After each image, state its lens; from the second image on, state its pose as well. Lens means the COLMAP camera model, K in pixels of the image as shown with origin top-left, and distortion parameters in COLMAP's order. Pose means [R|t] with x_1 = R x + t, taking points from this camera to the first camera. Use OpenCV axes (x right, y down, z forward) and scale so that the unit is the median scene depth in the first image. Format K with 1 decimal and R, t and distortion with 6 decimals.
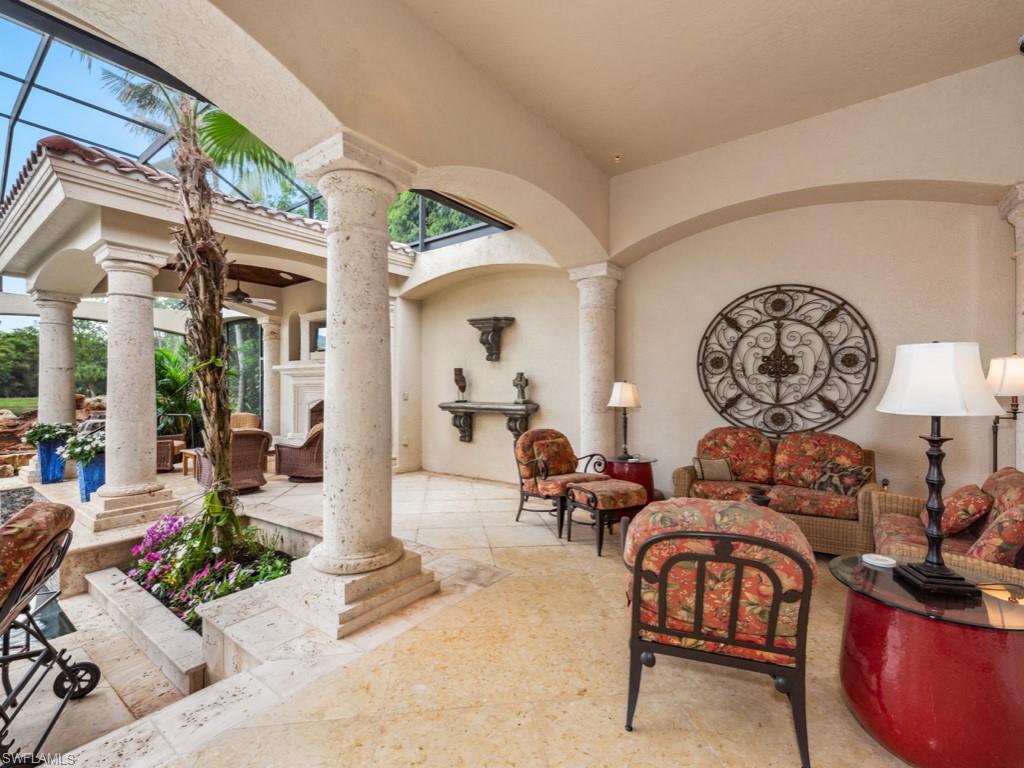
lens RADIAL K [[452.4, 0, 512.0], [0, 452.4, 384.0], [0, 0, 1]] dist [0.012417, 0.000141]
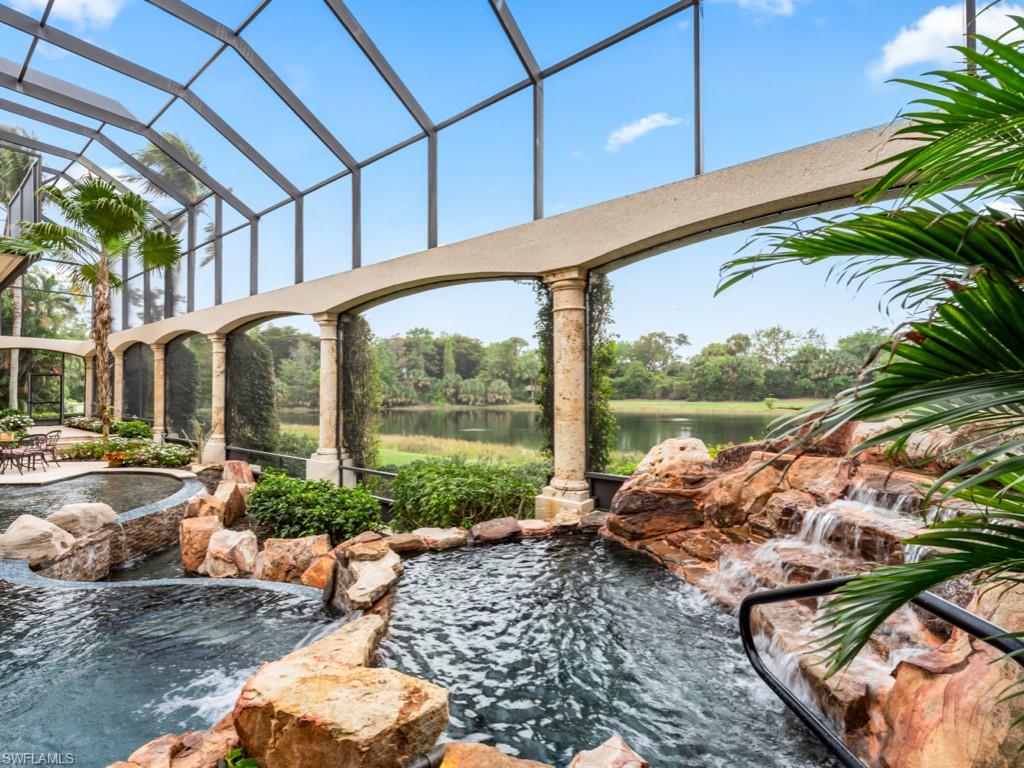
lens RADIAL K [[466.6, 0, 512.0], [0, 466.6, 384.0], [0, 0, 1]] dist [0.013288, 0.000028]
pose [[-0.013400, -0.012329, -0.999834, -0.974987], [-0.000424, 0.999924, -0.012325, 0.011056], [0.999910, 0.000259, -0.013404, 1.256105]]
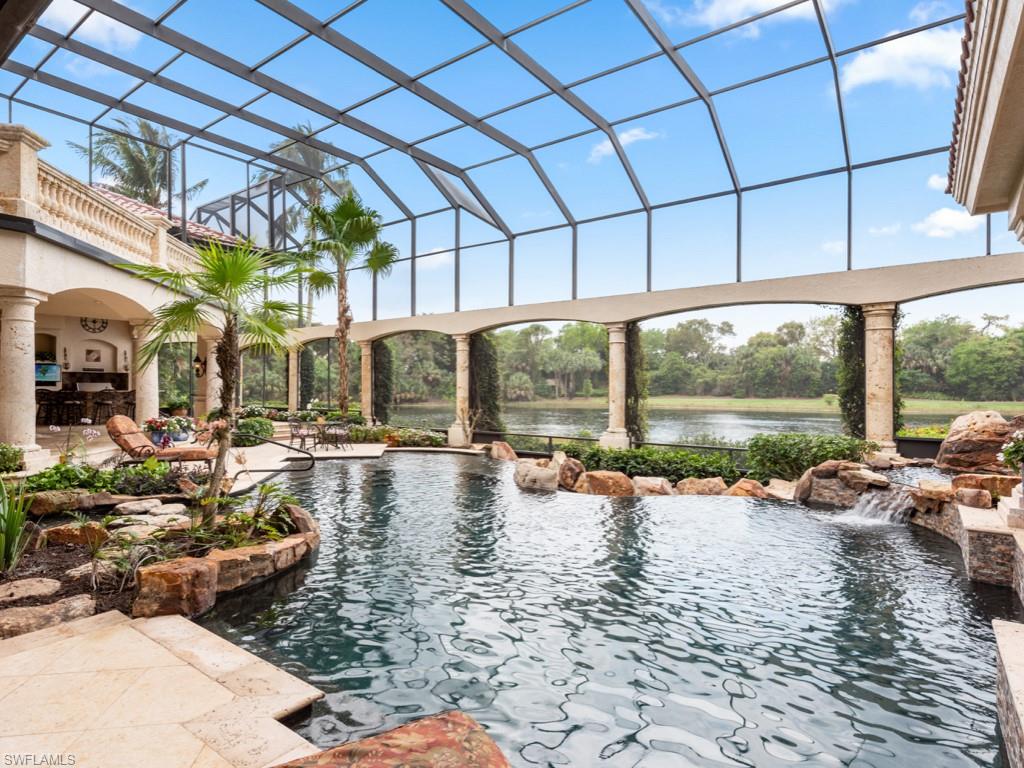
lens RADIAL K [[555.1, 0, 512.0], [0, 555.1, 384.0], [0, 0, 1]] dist [0.011993, -0.000375]
pose [[0.005146, -0.001149, -0.999986, -0.277423], [-0.003064, 0.999995, -0.001165, 0.021786], [0.999982, 0.003070, 0.005142, 0.304106]]
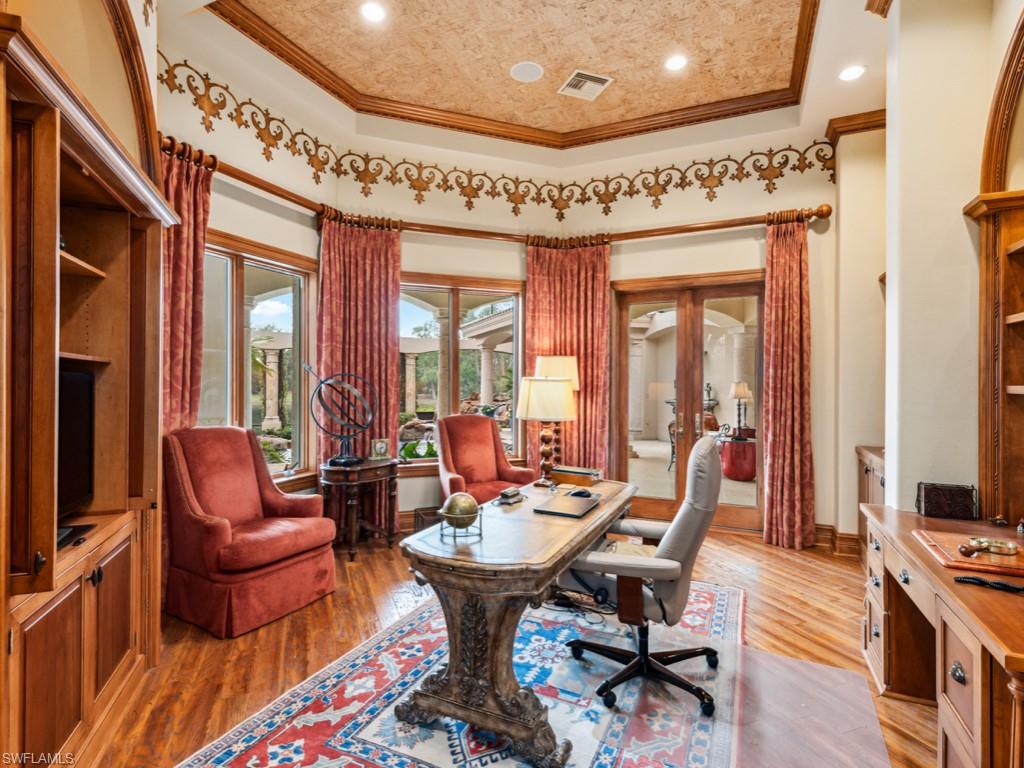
lens RADIAL K [[529.2, 0, 512.0], [0, 529.2, 384.0], [0, 0, 1]] dist [0.000192, 0.000002]
pose [[0.844284, 0.006926, -0.535852, 0.402233], [-0.007852, 0.999969, 0.000553, -0.014221], [0.535839, 0.003741, 0.844312, -0.964555]]
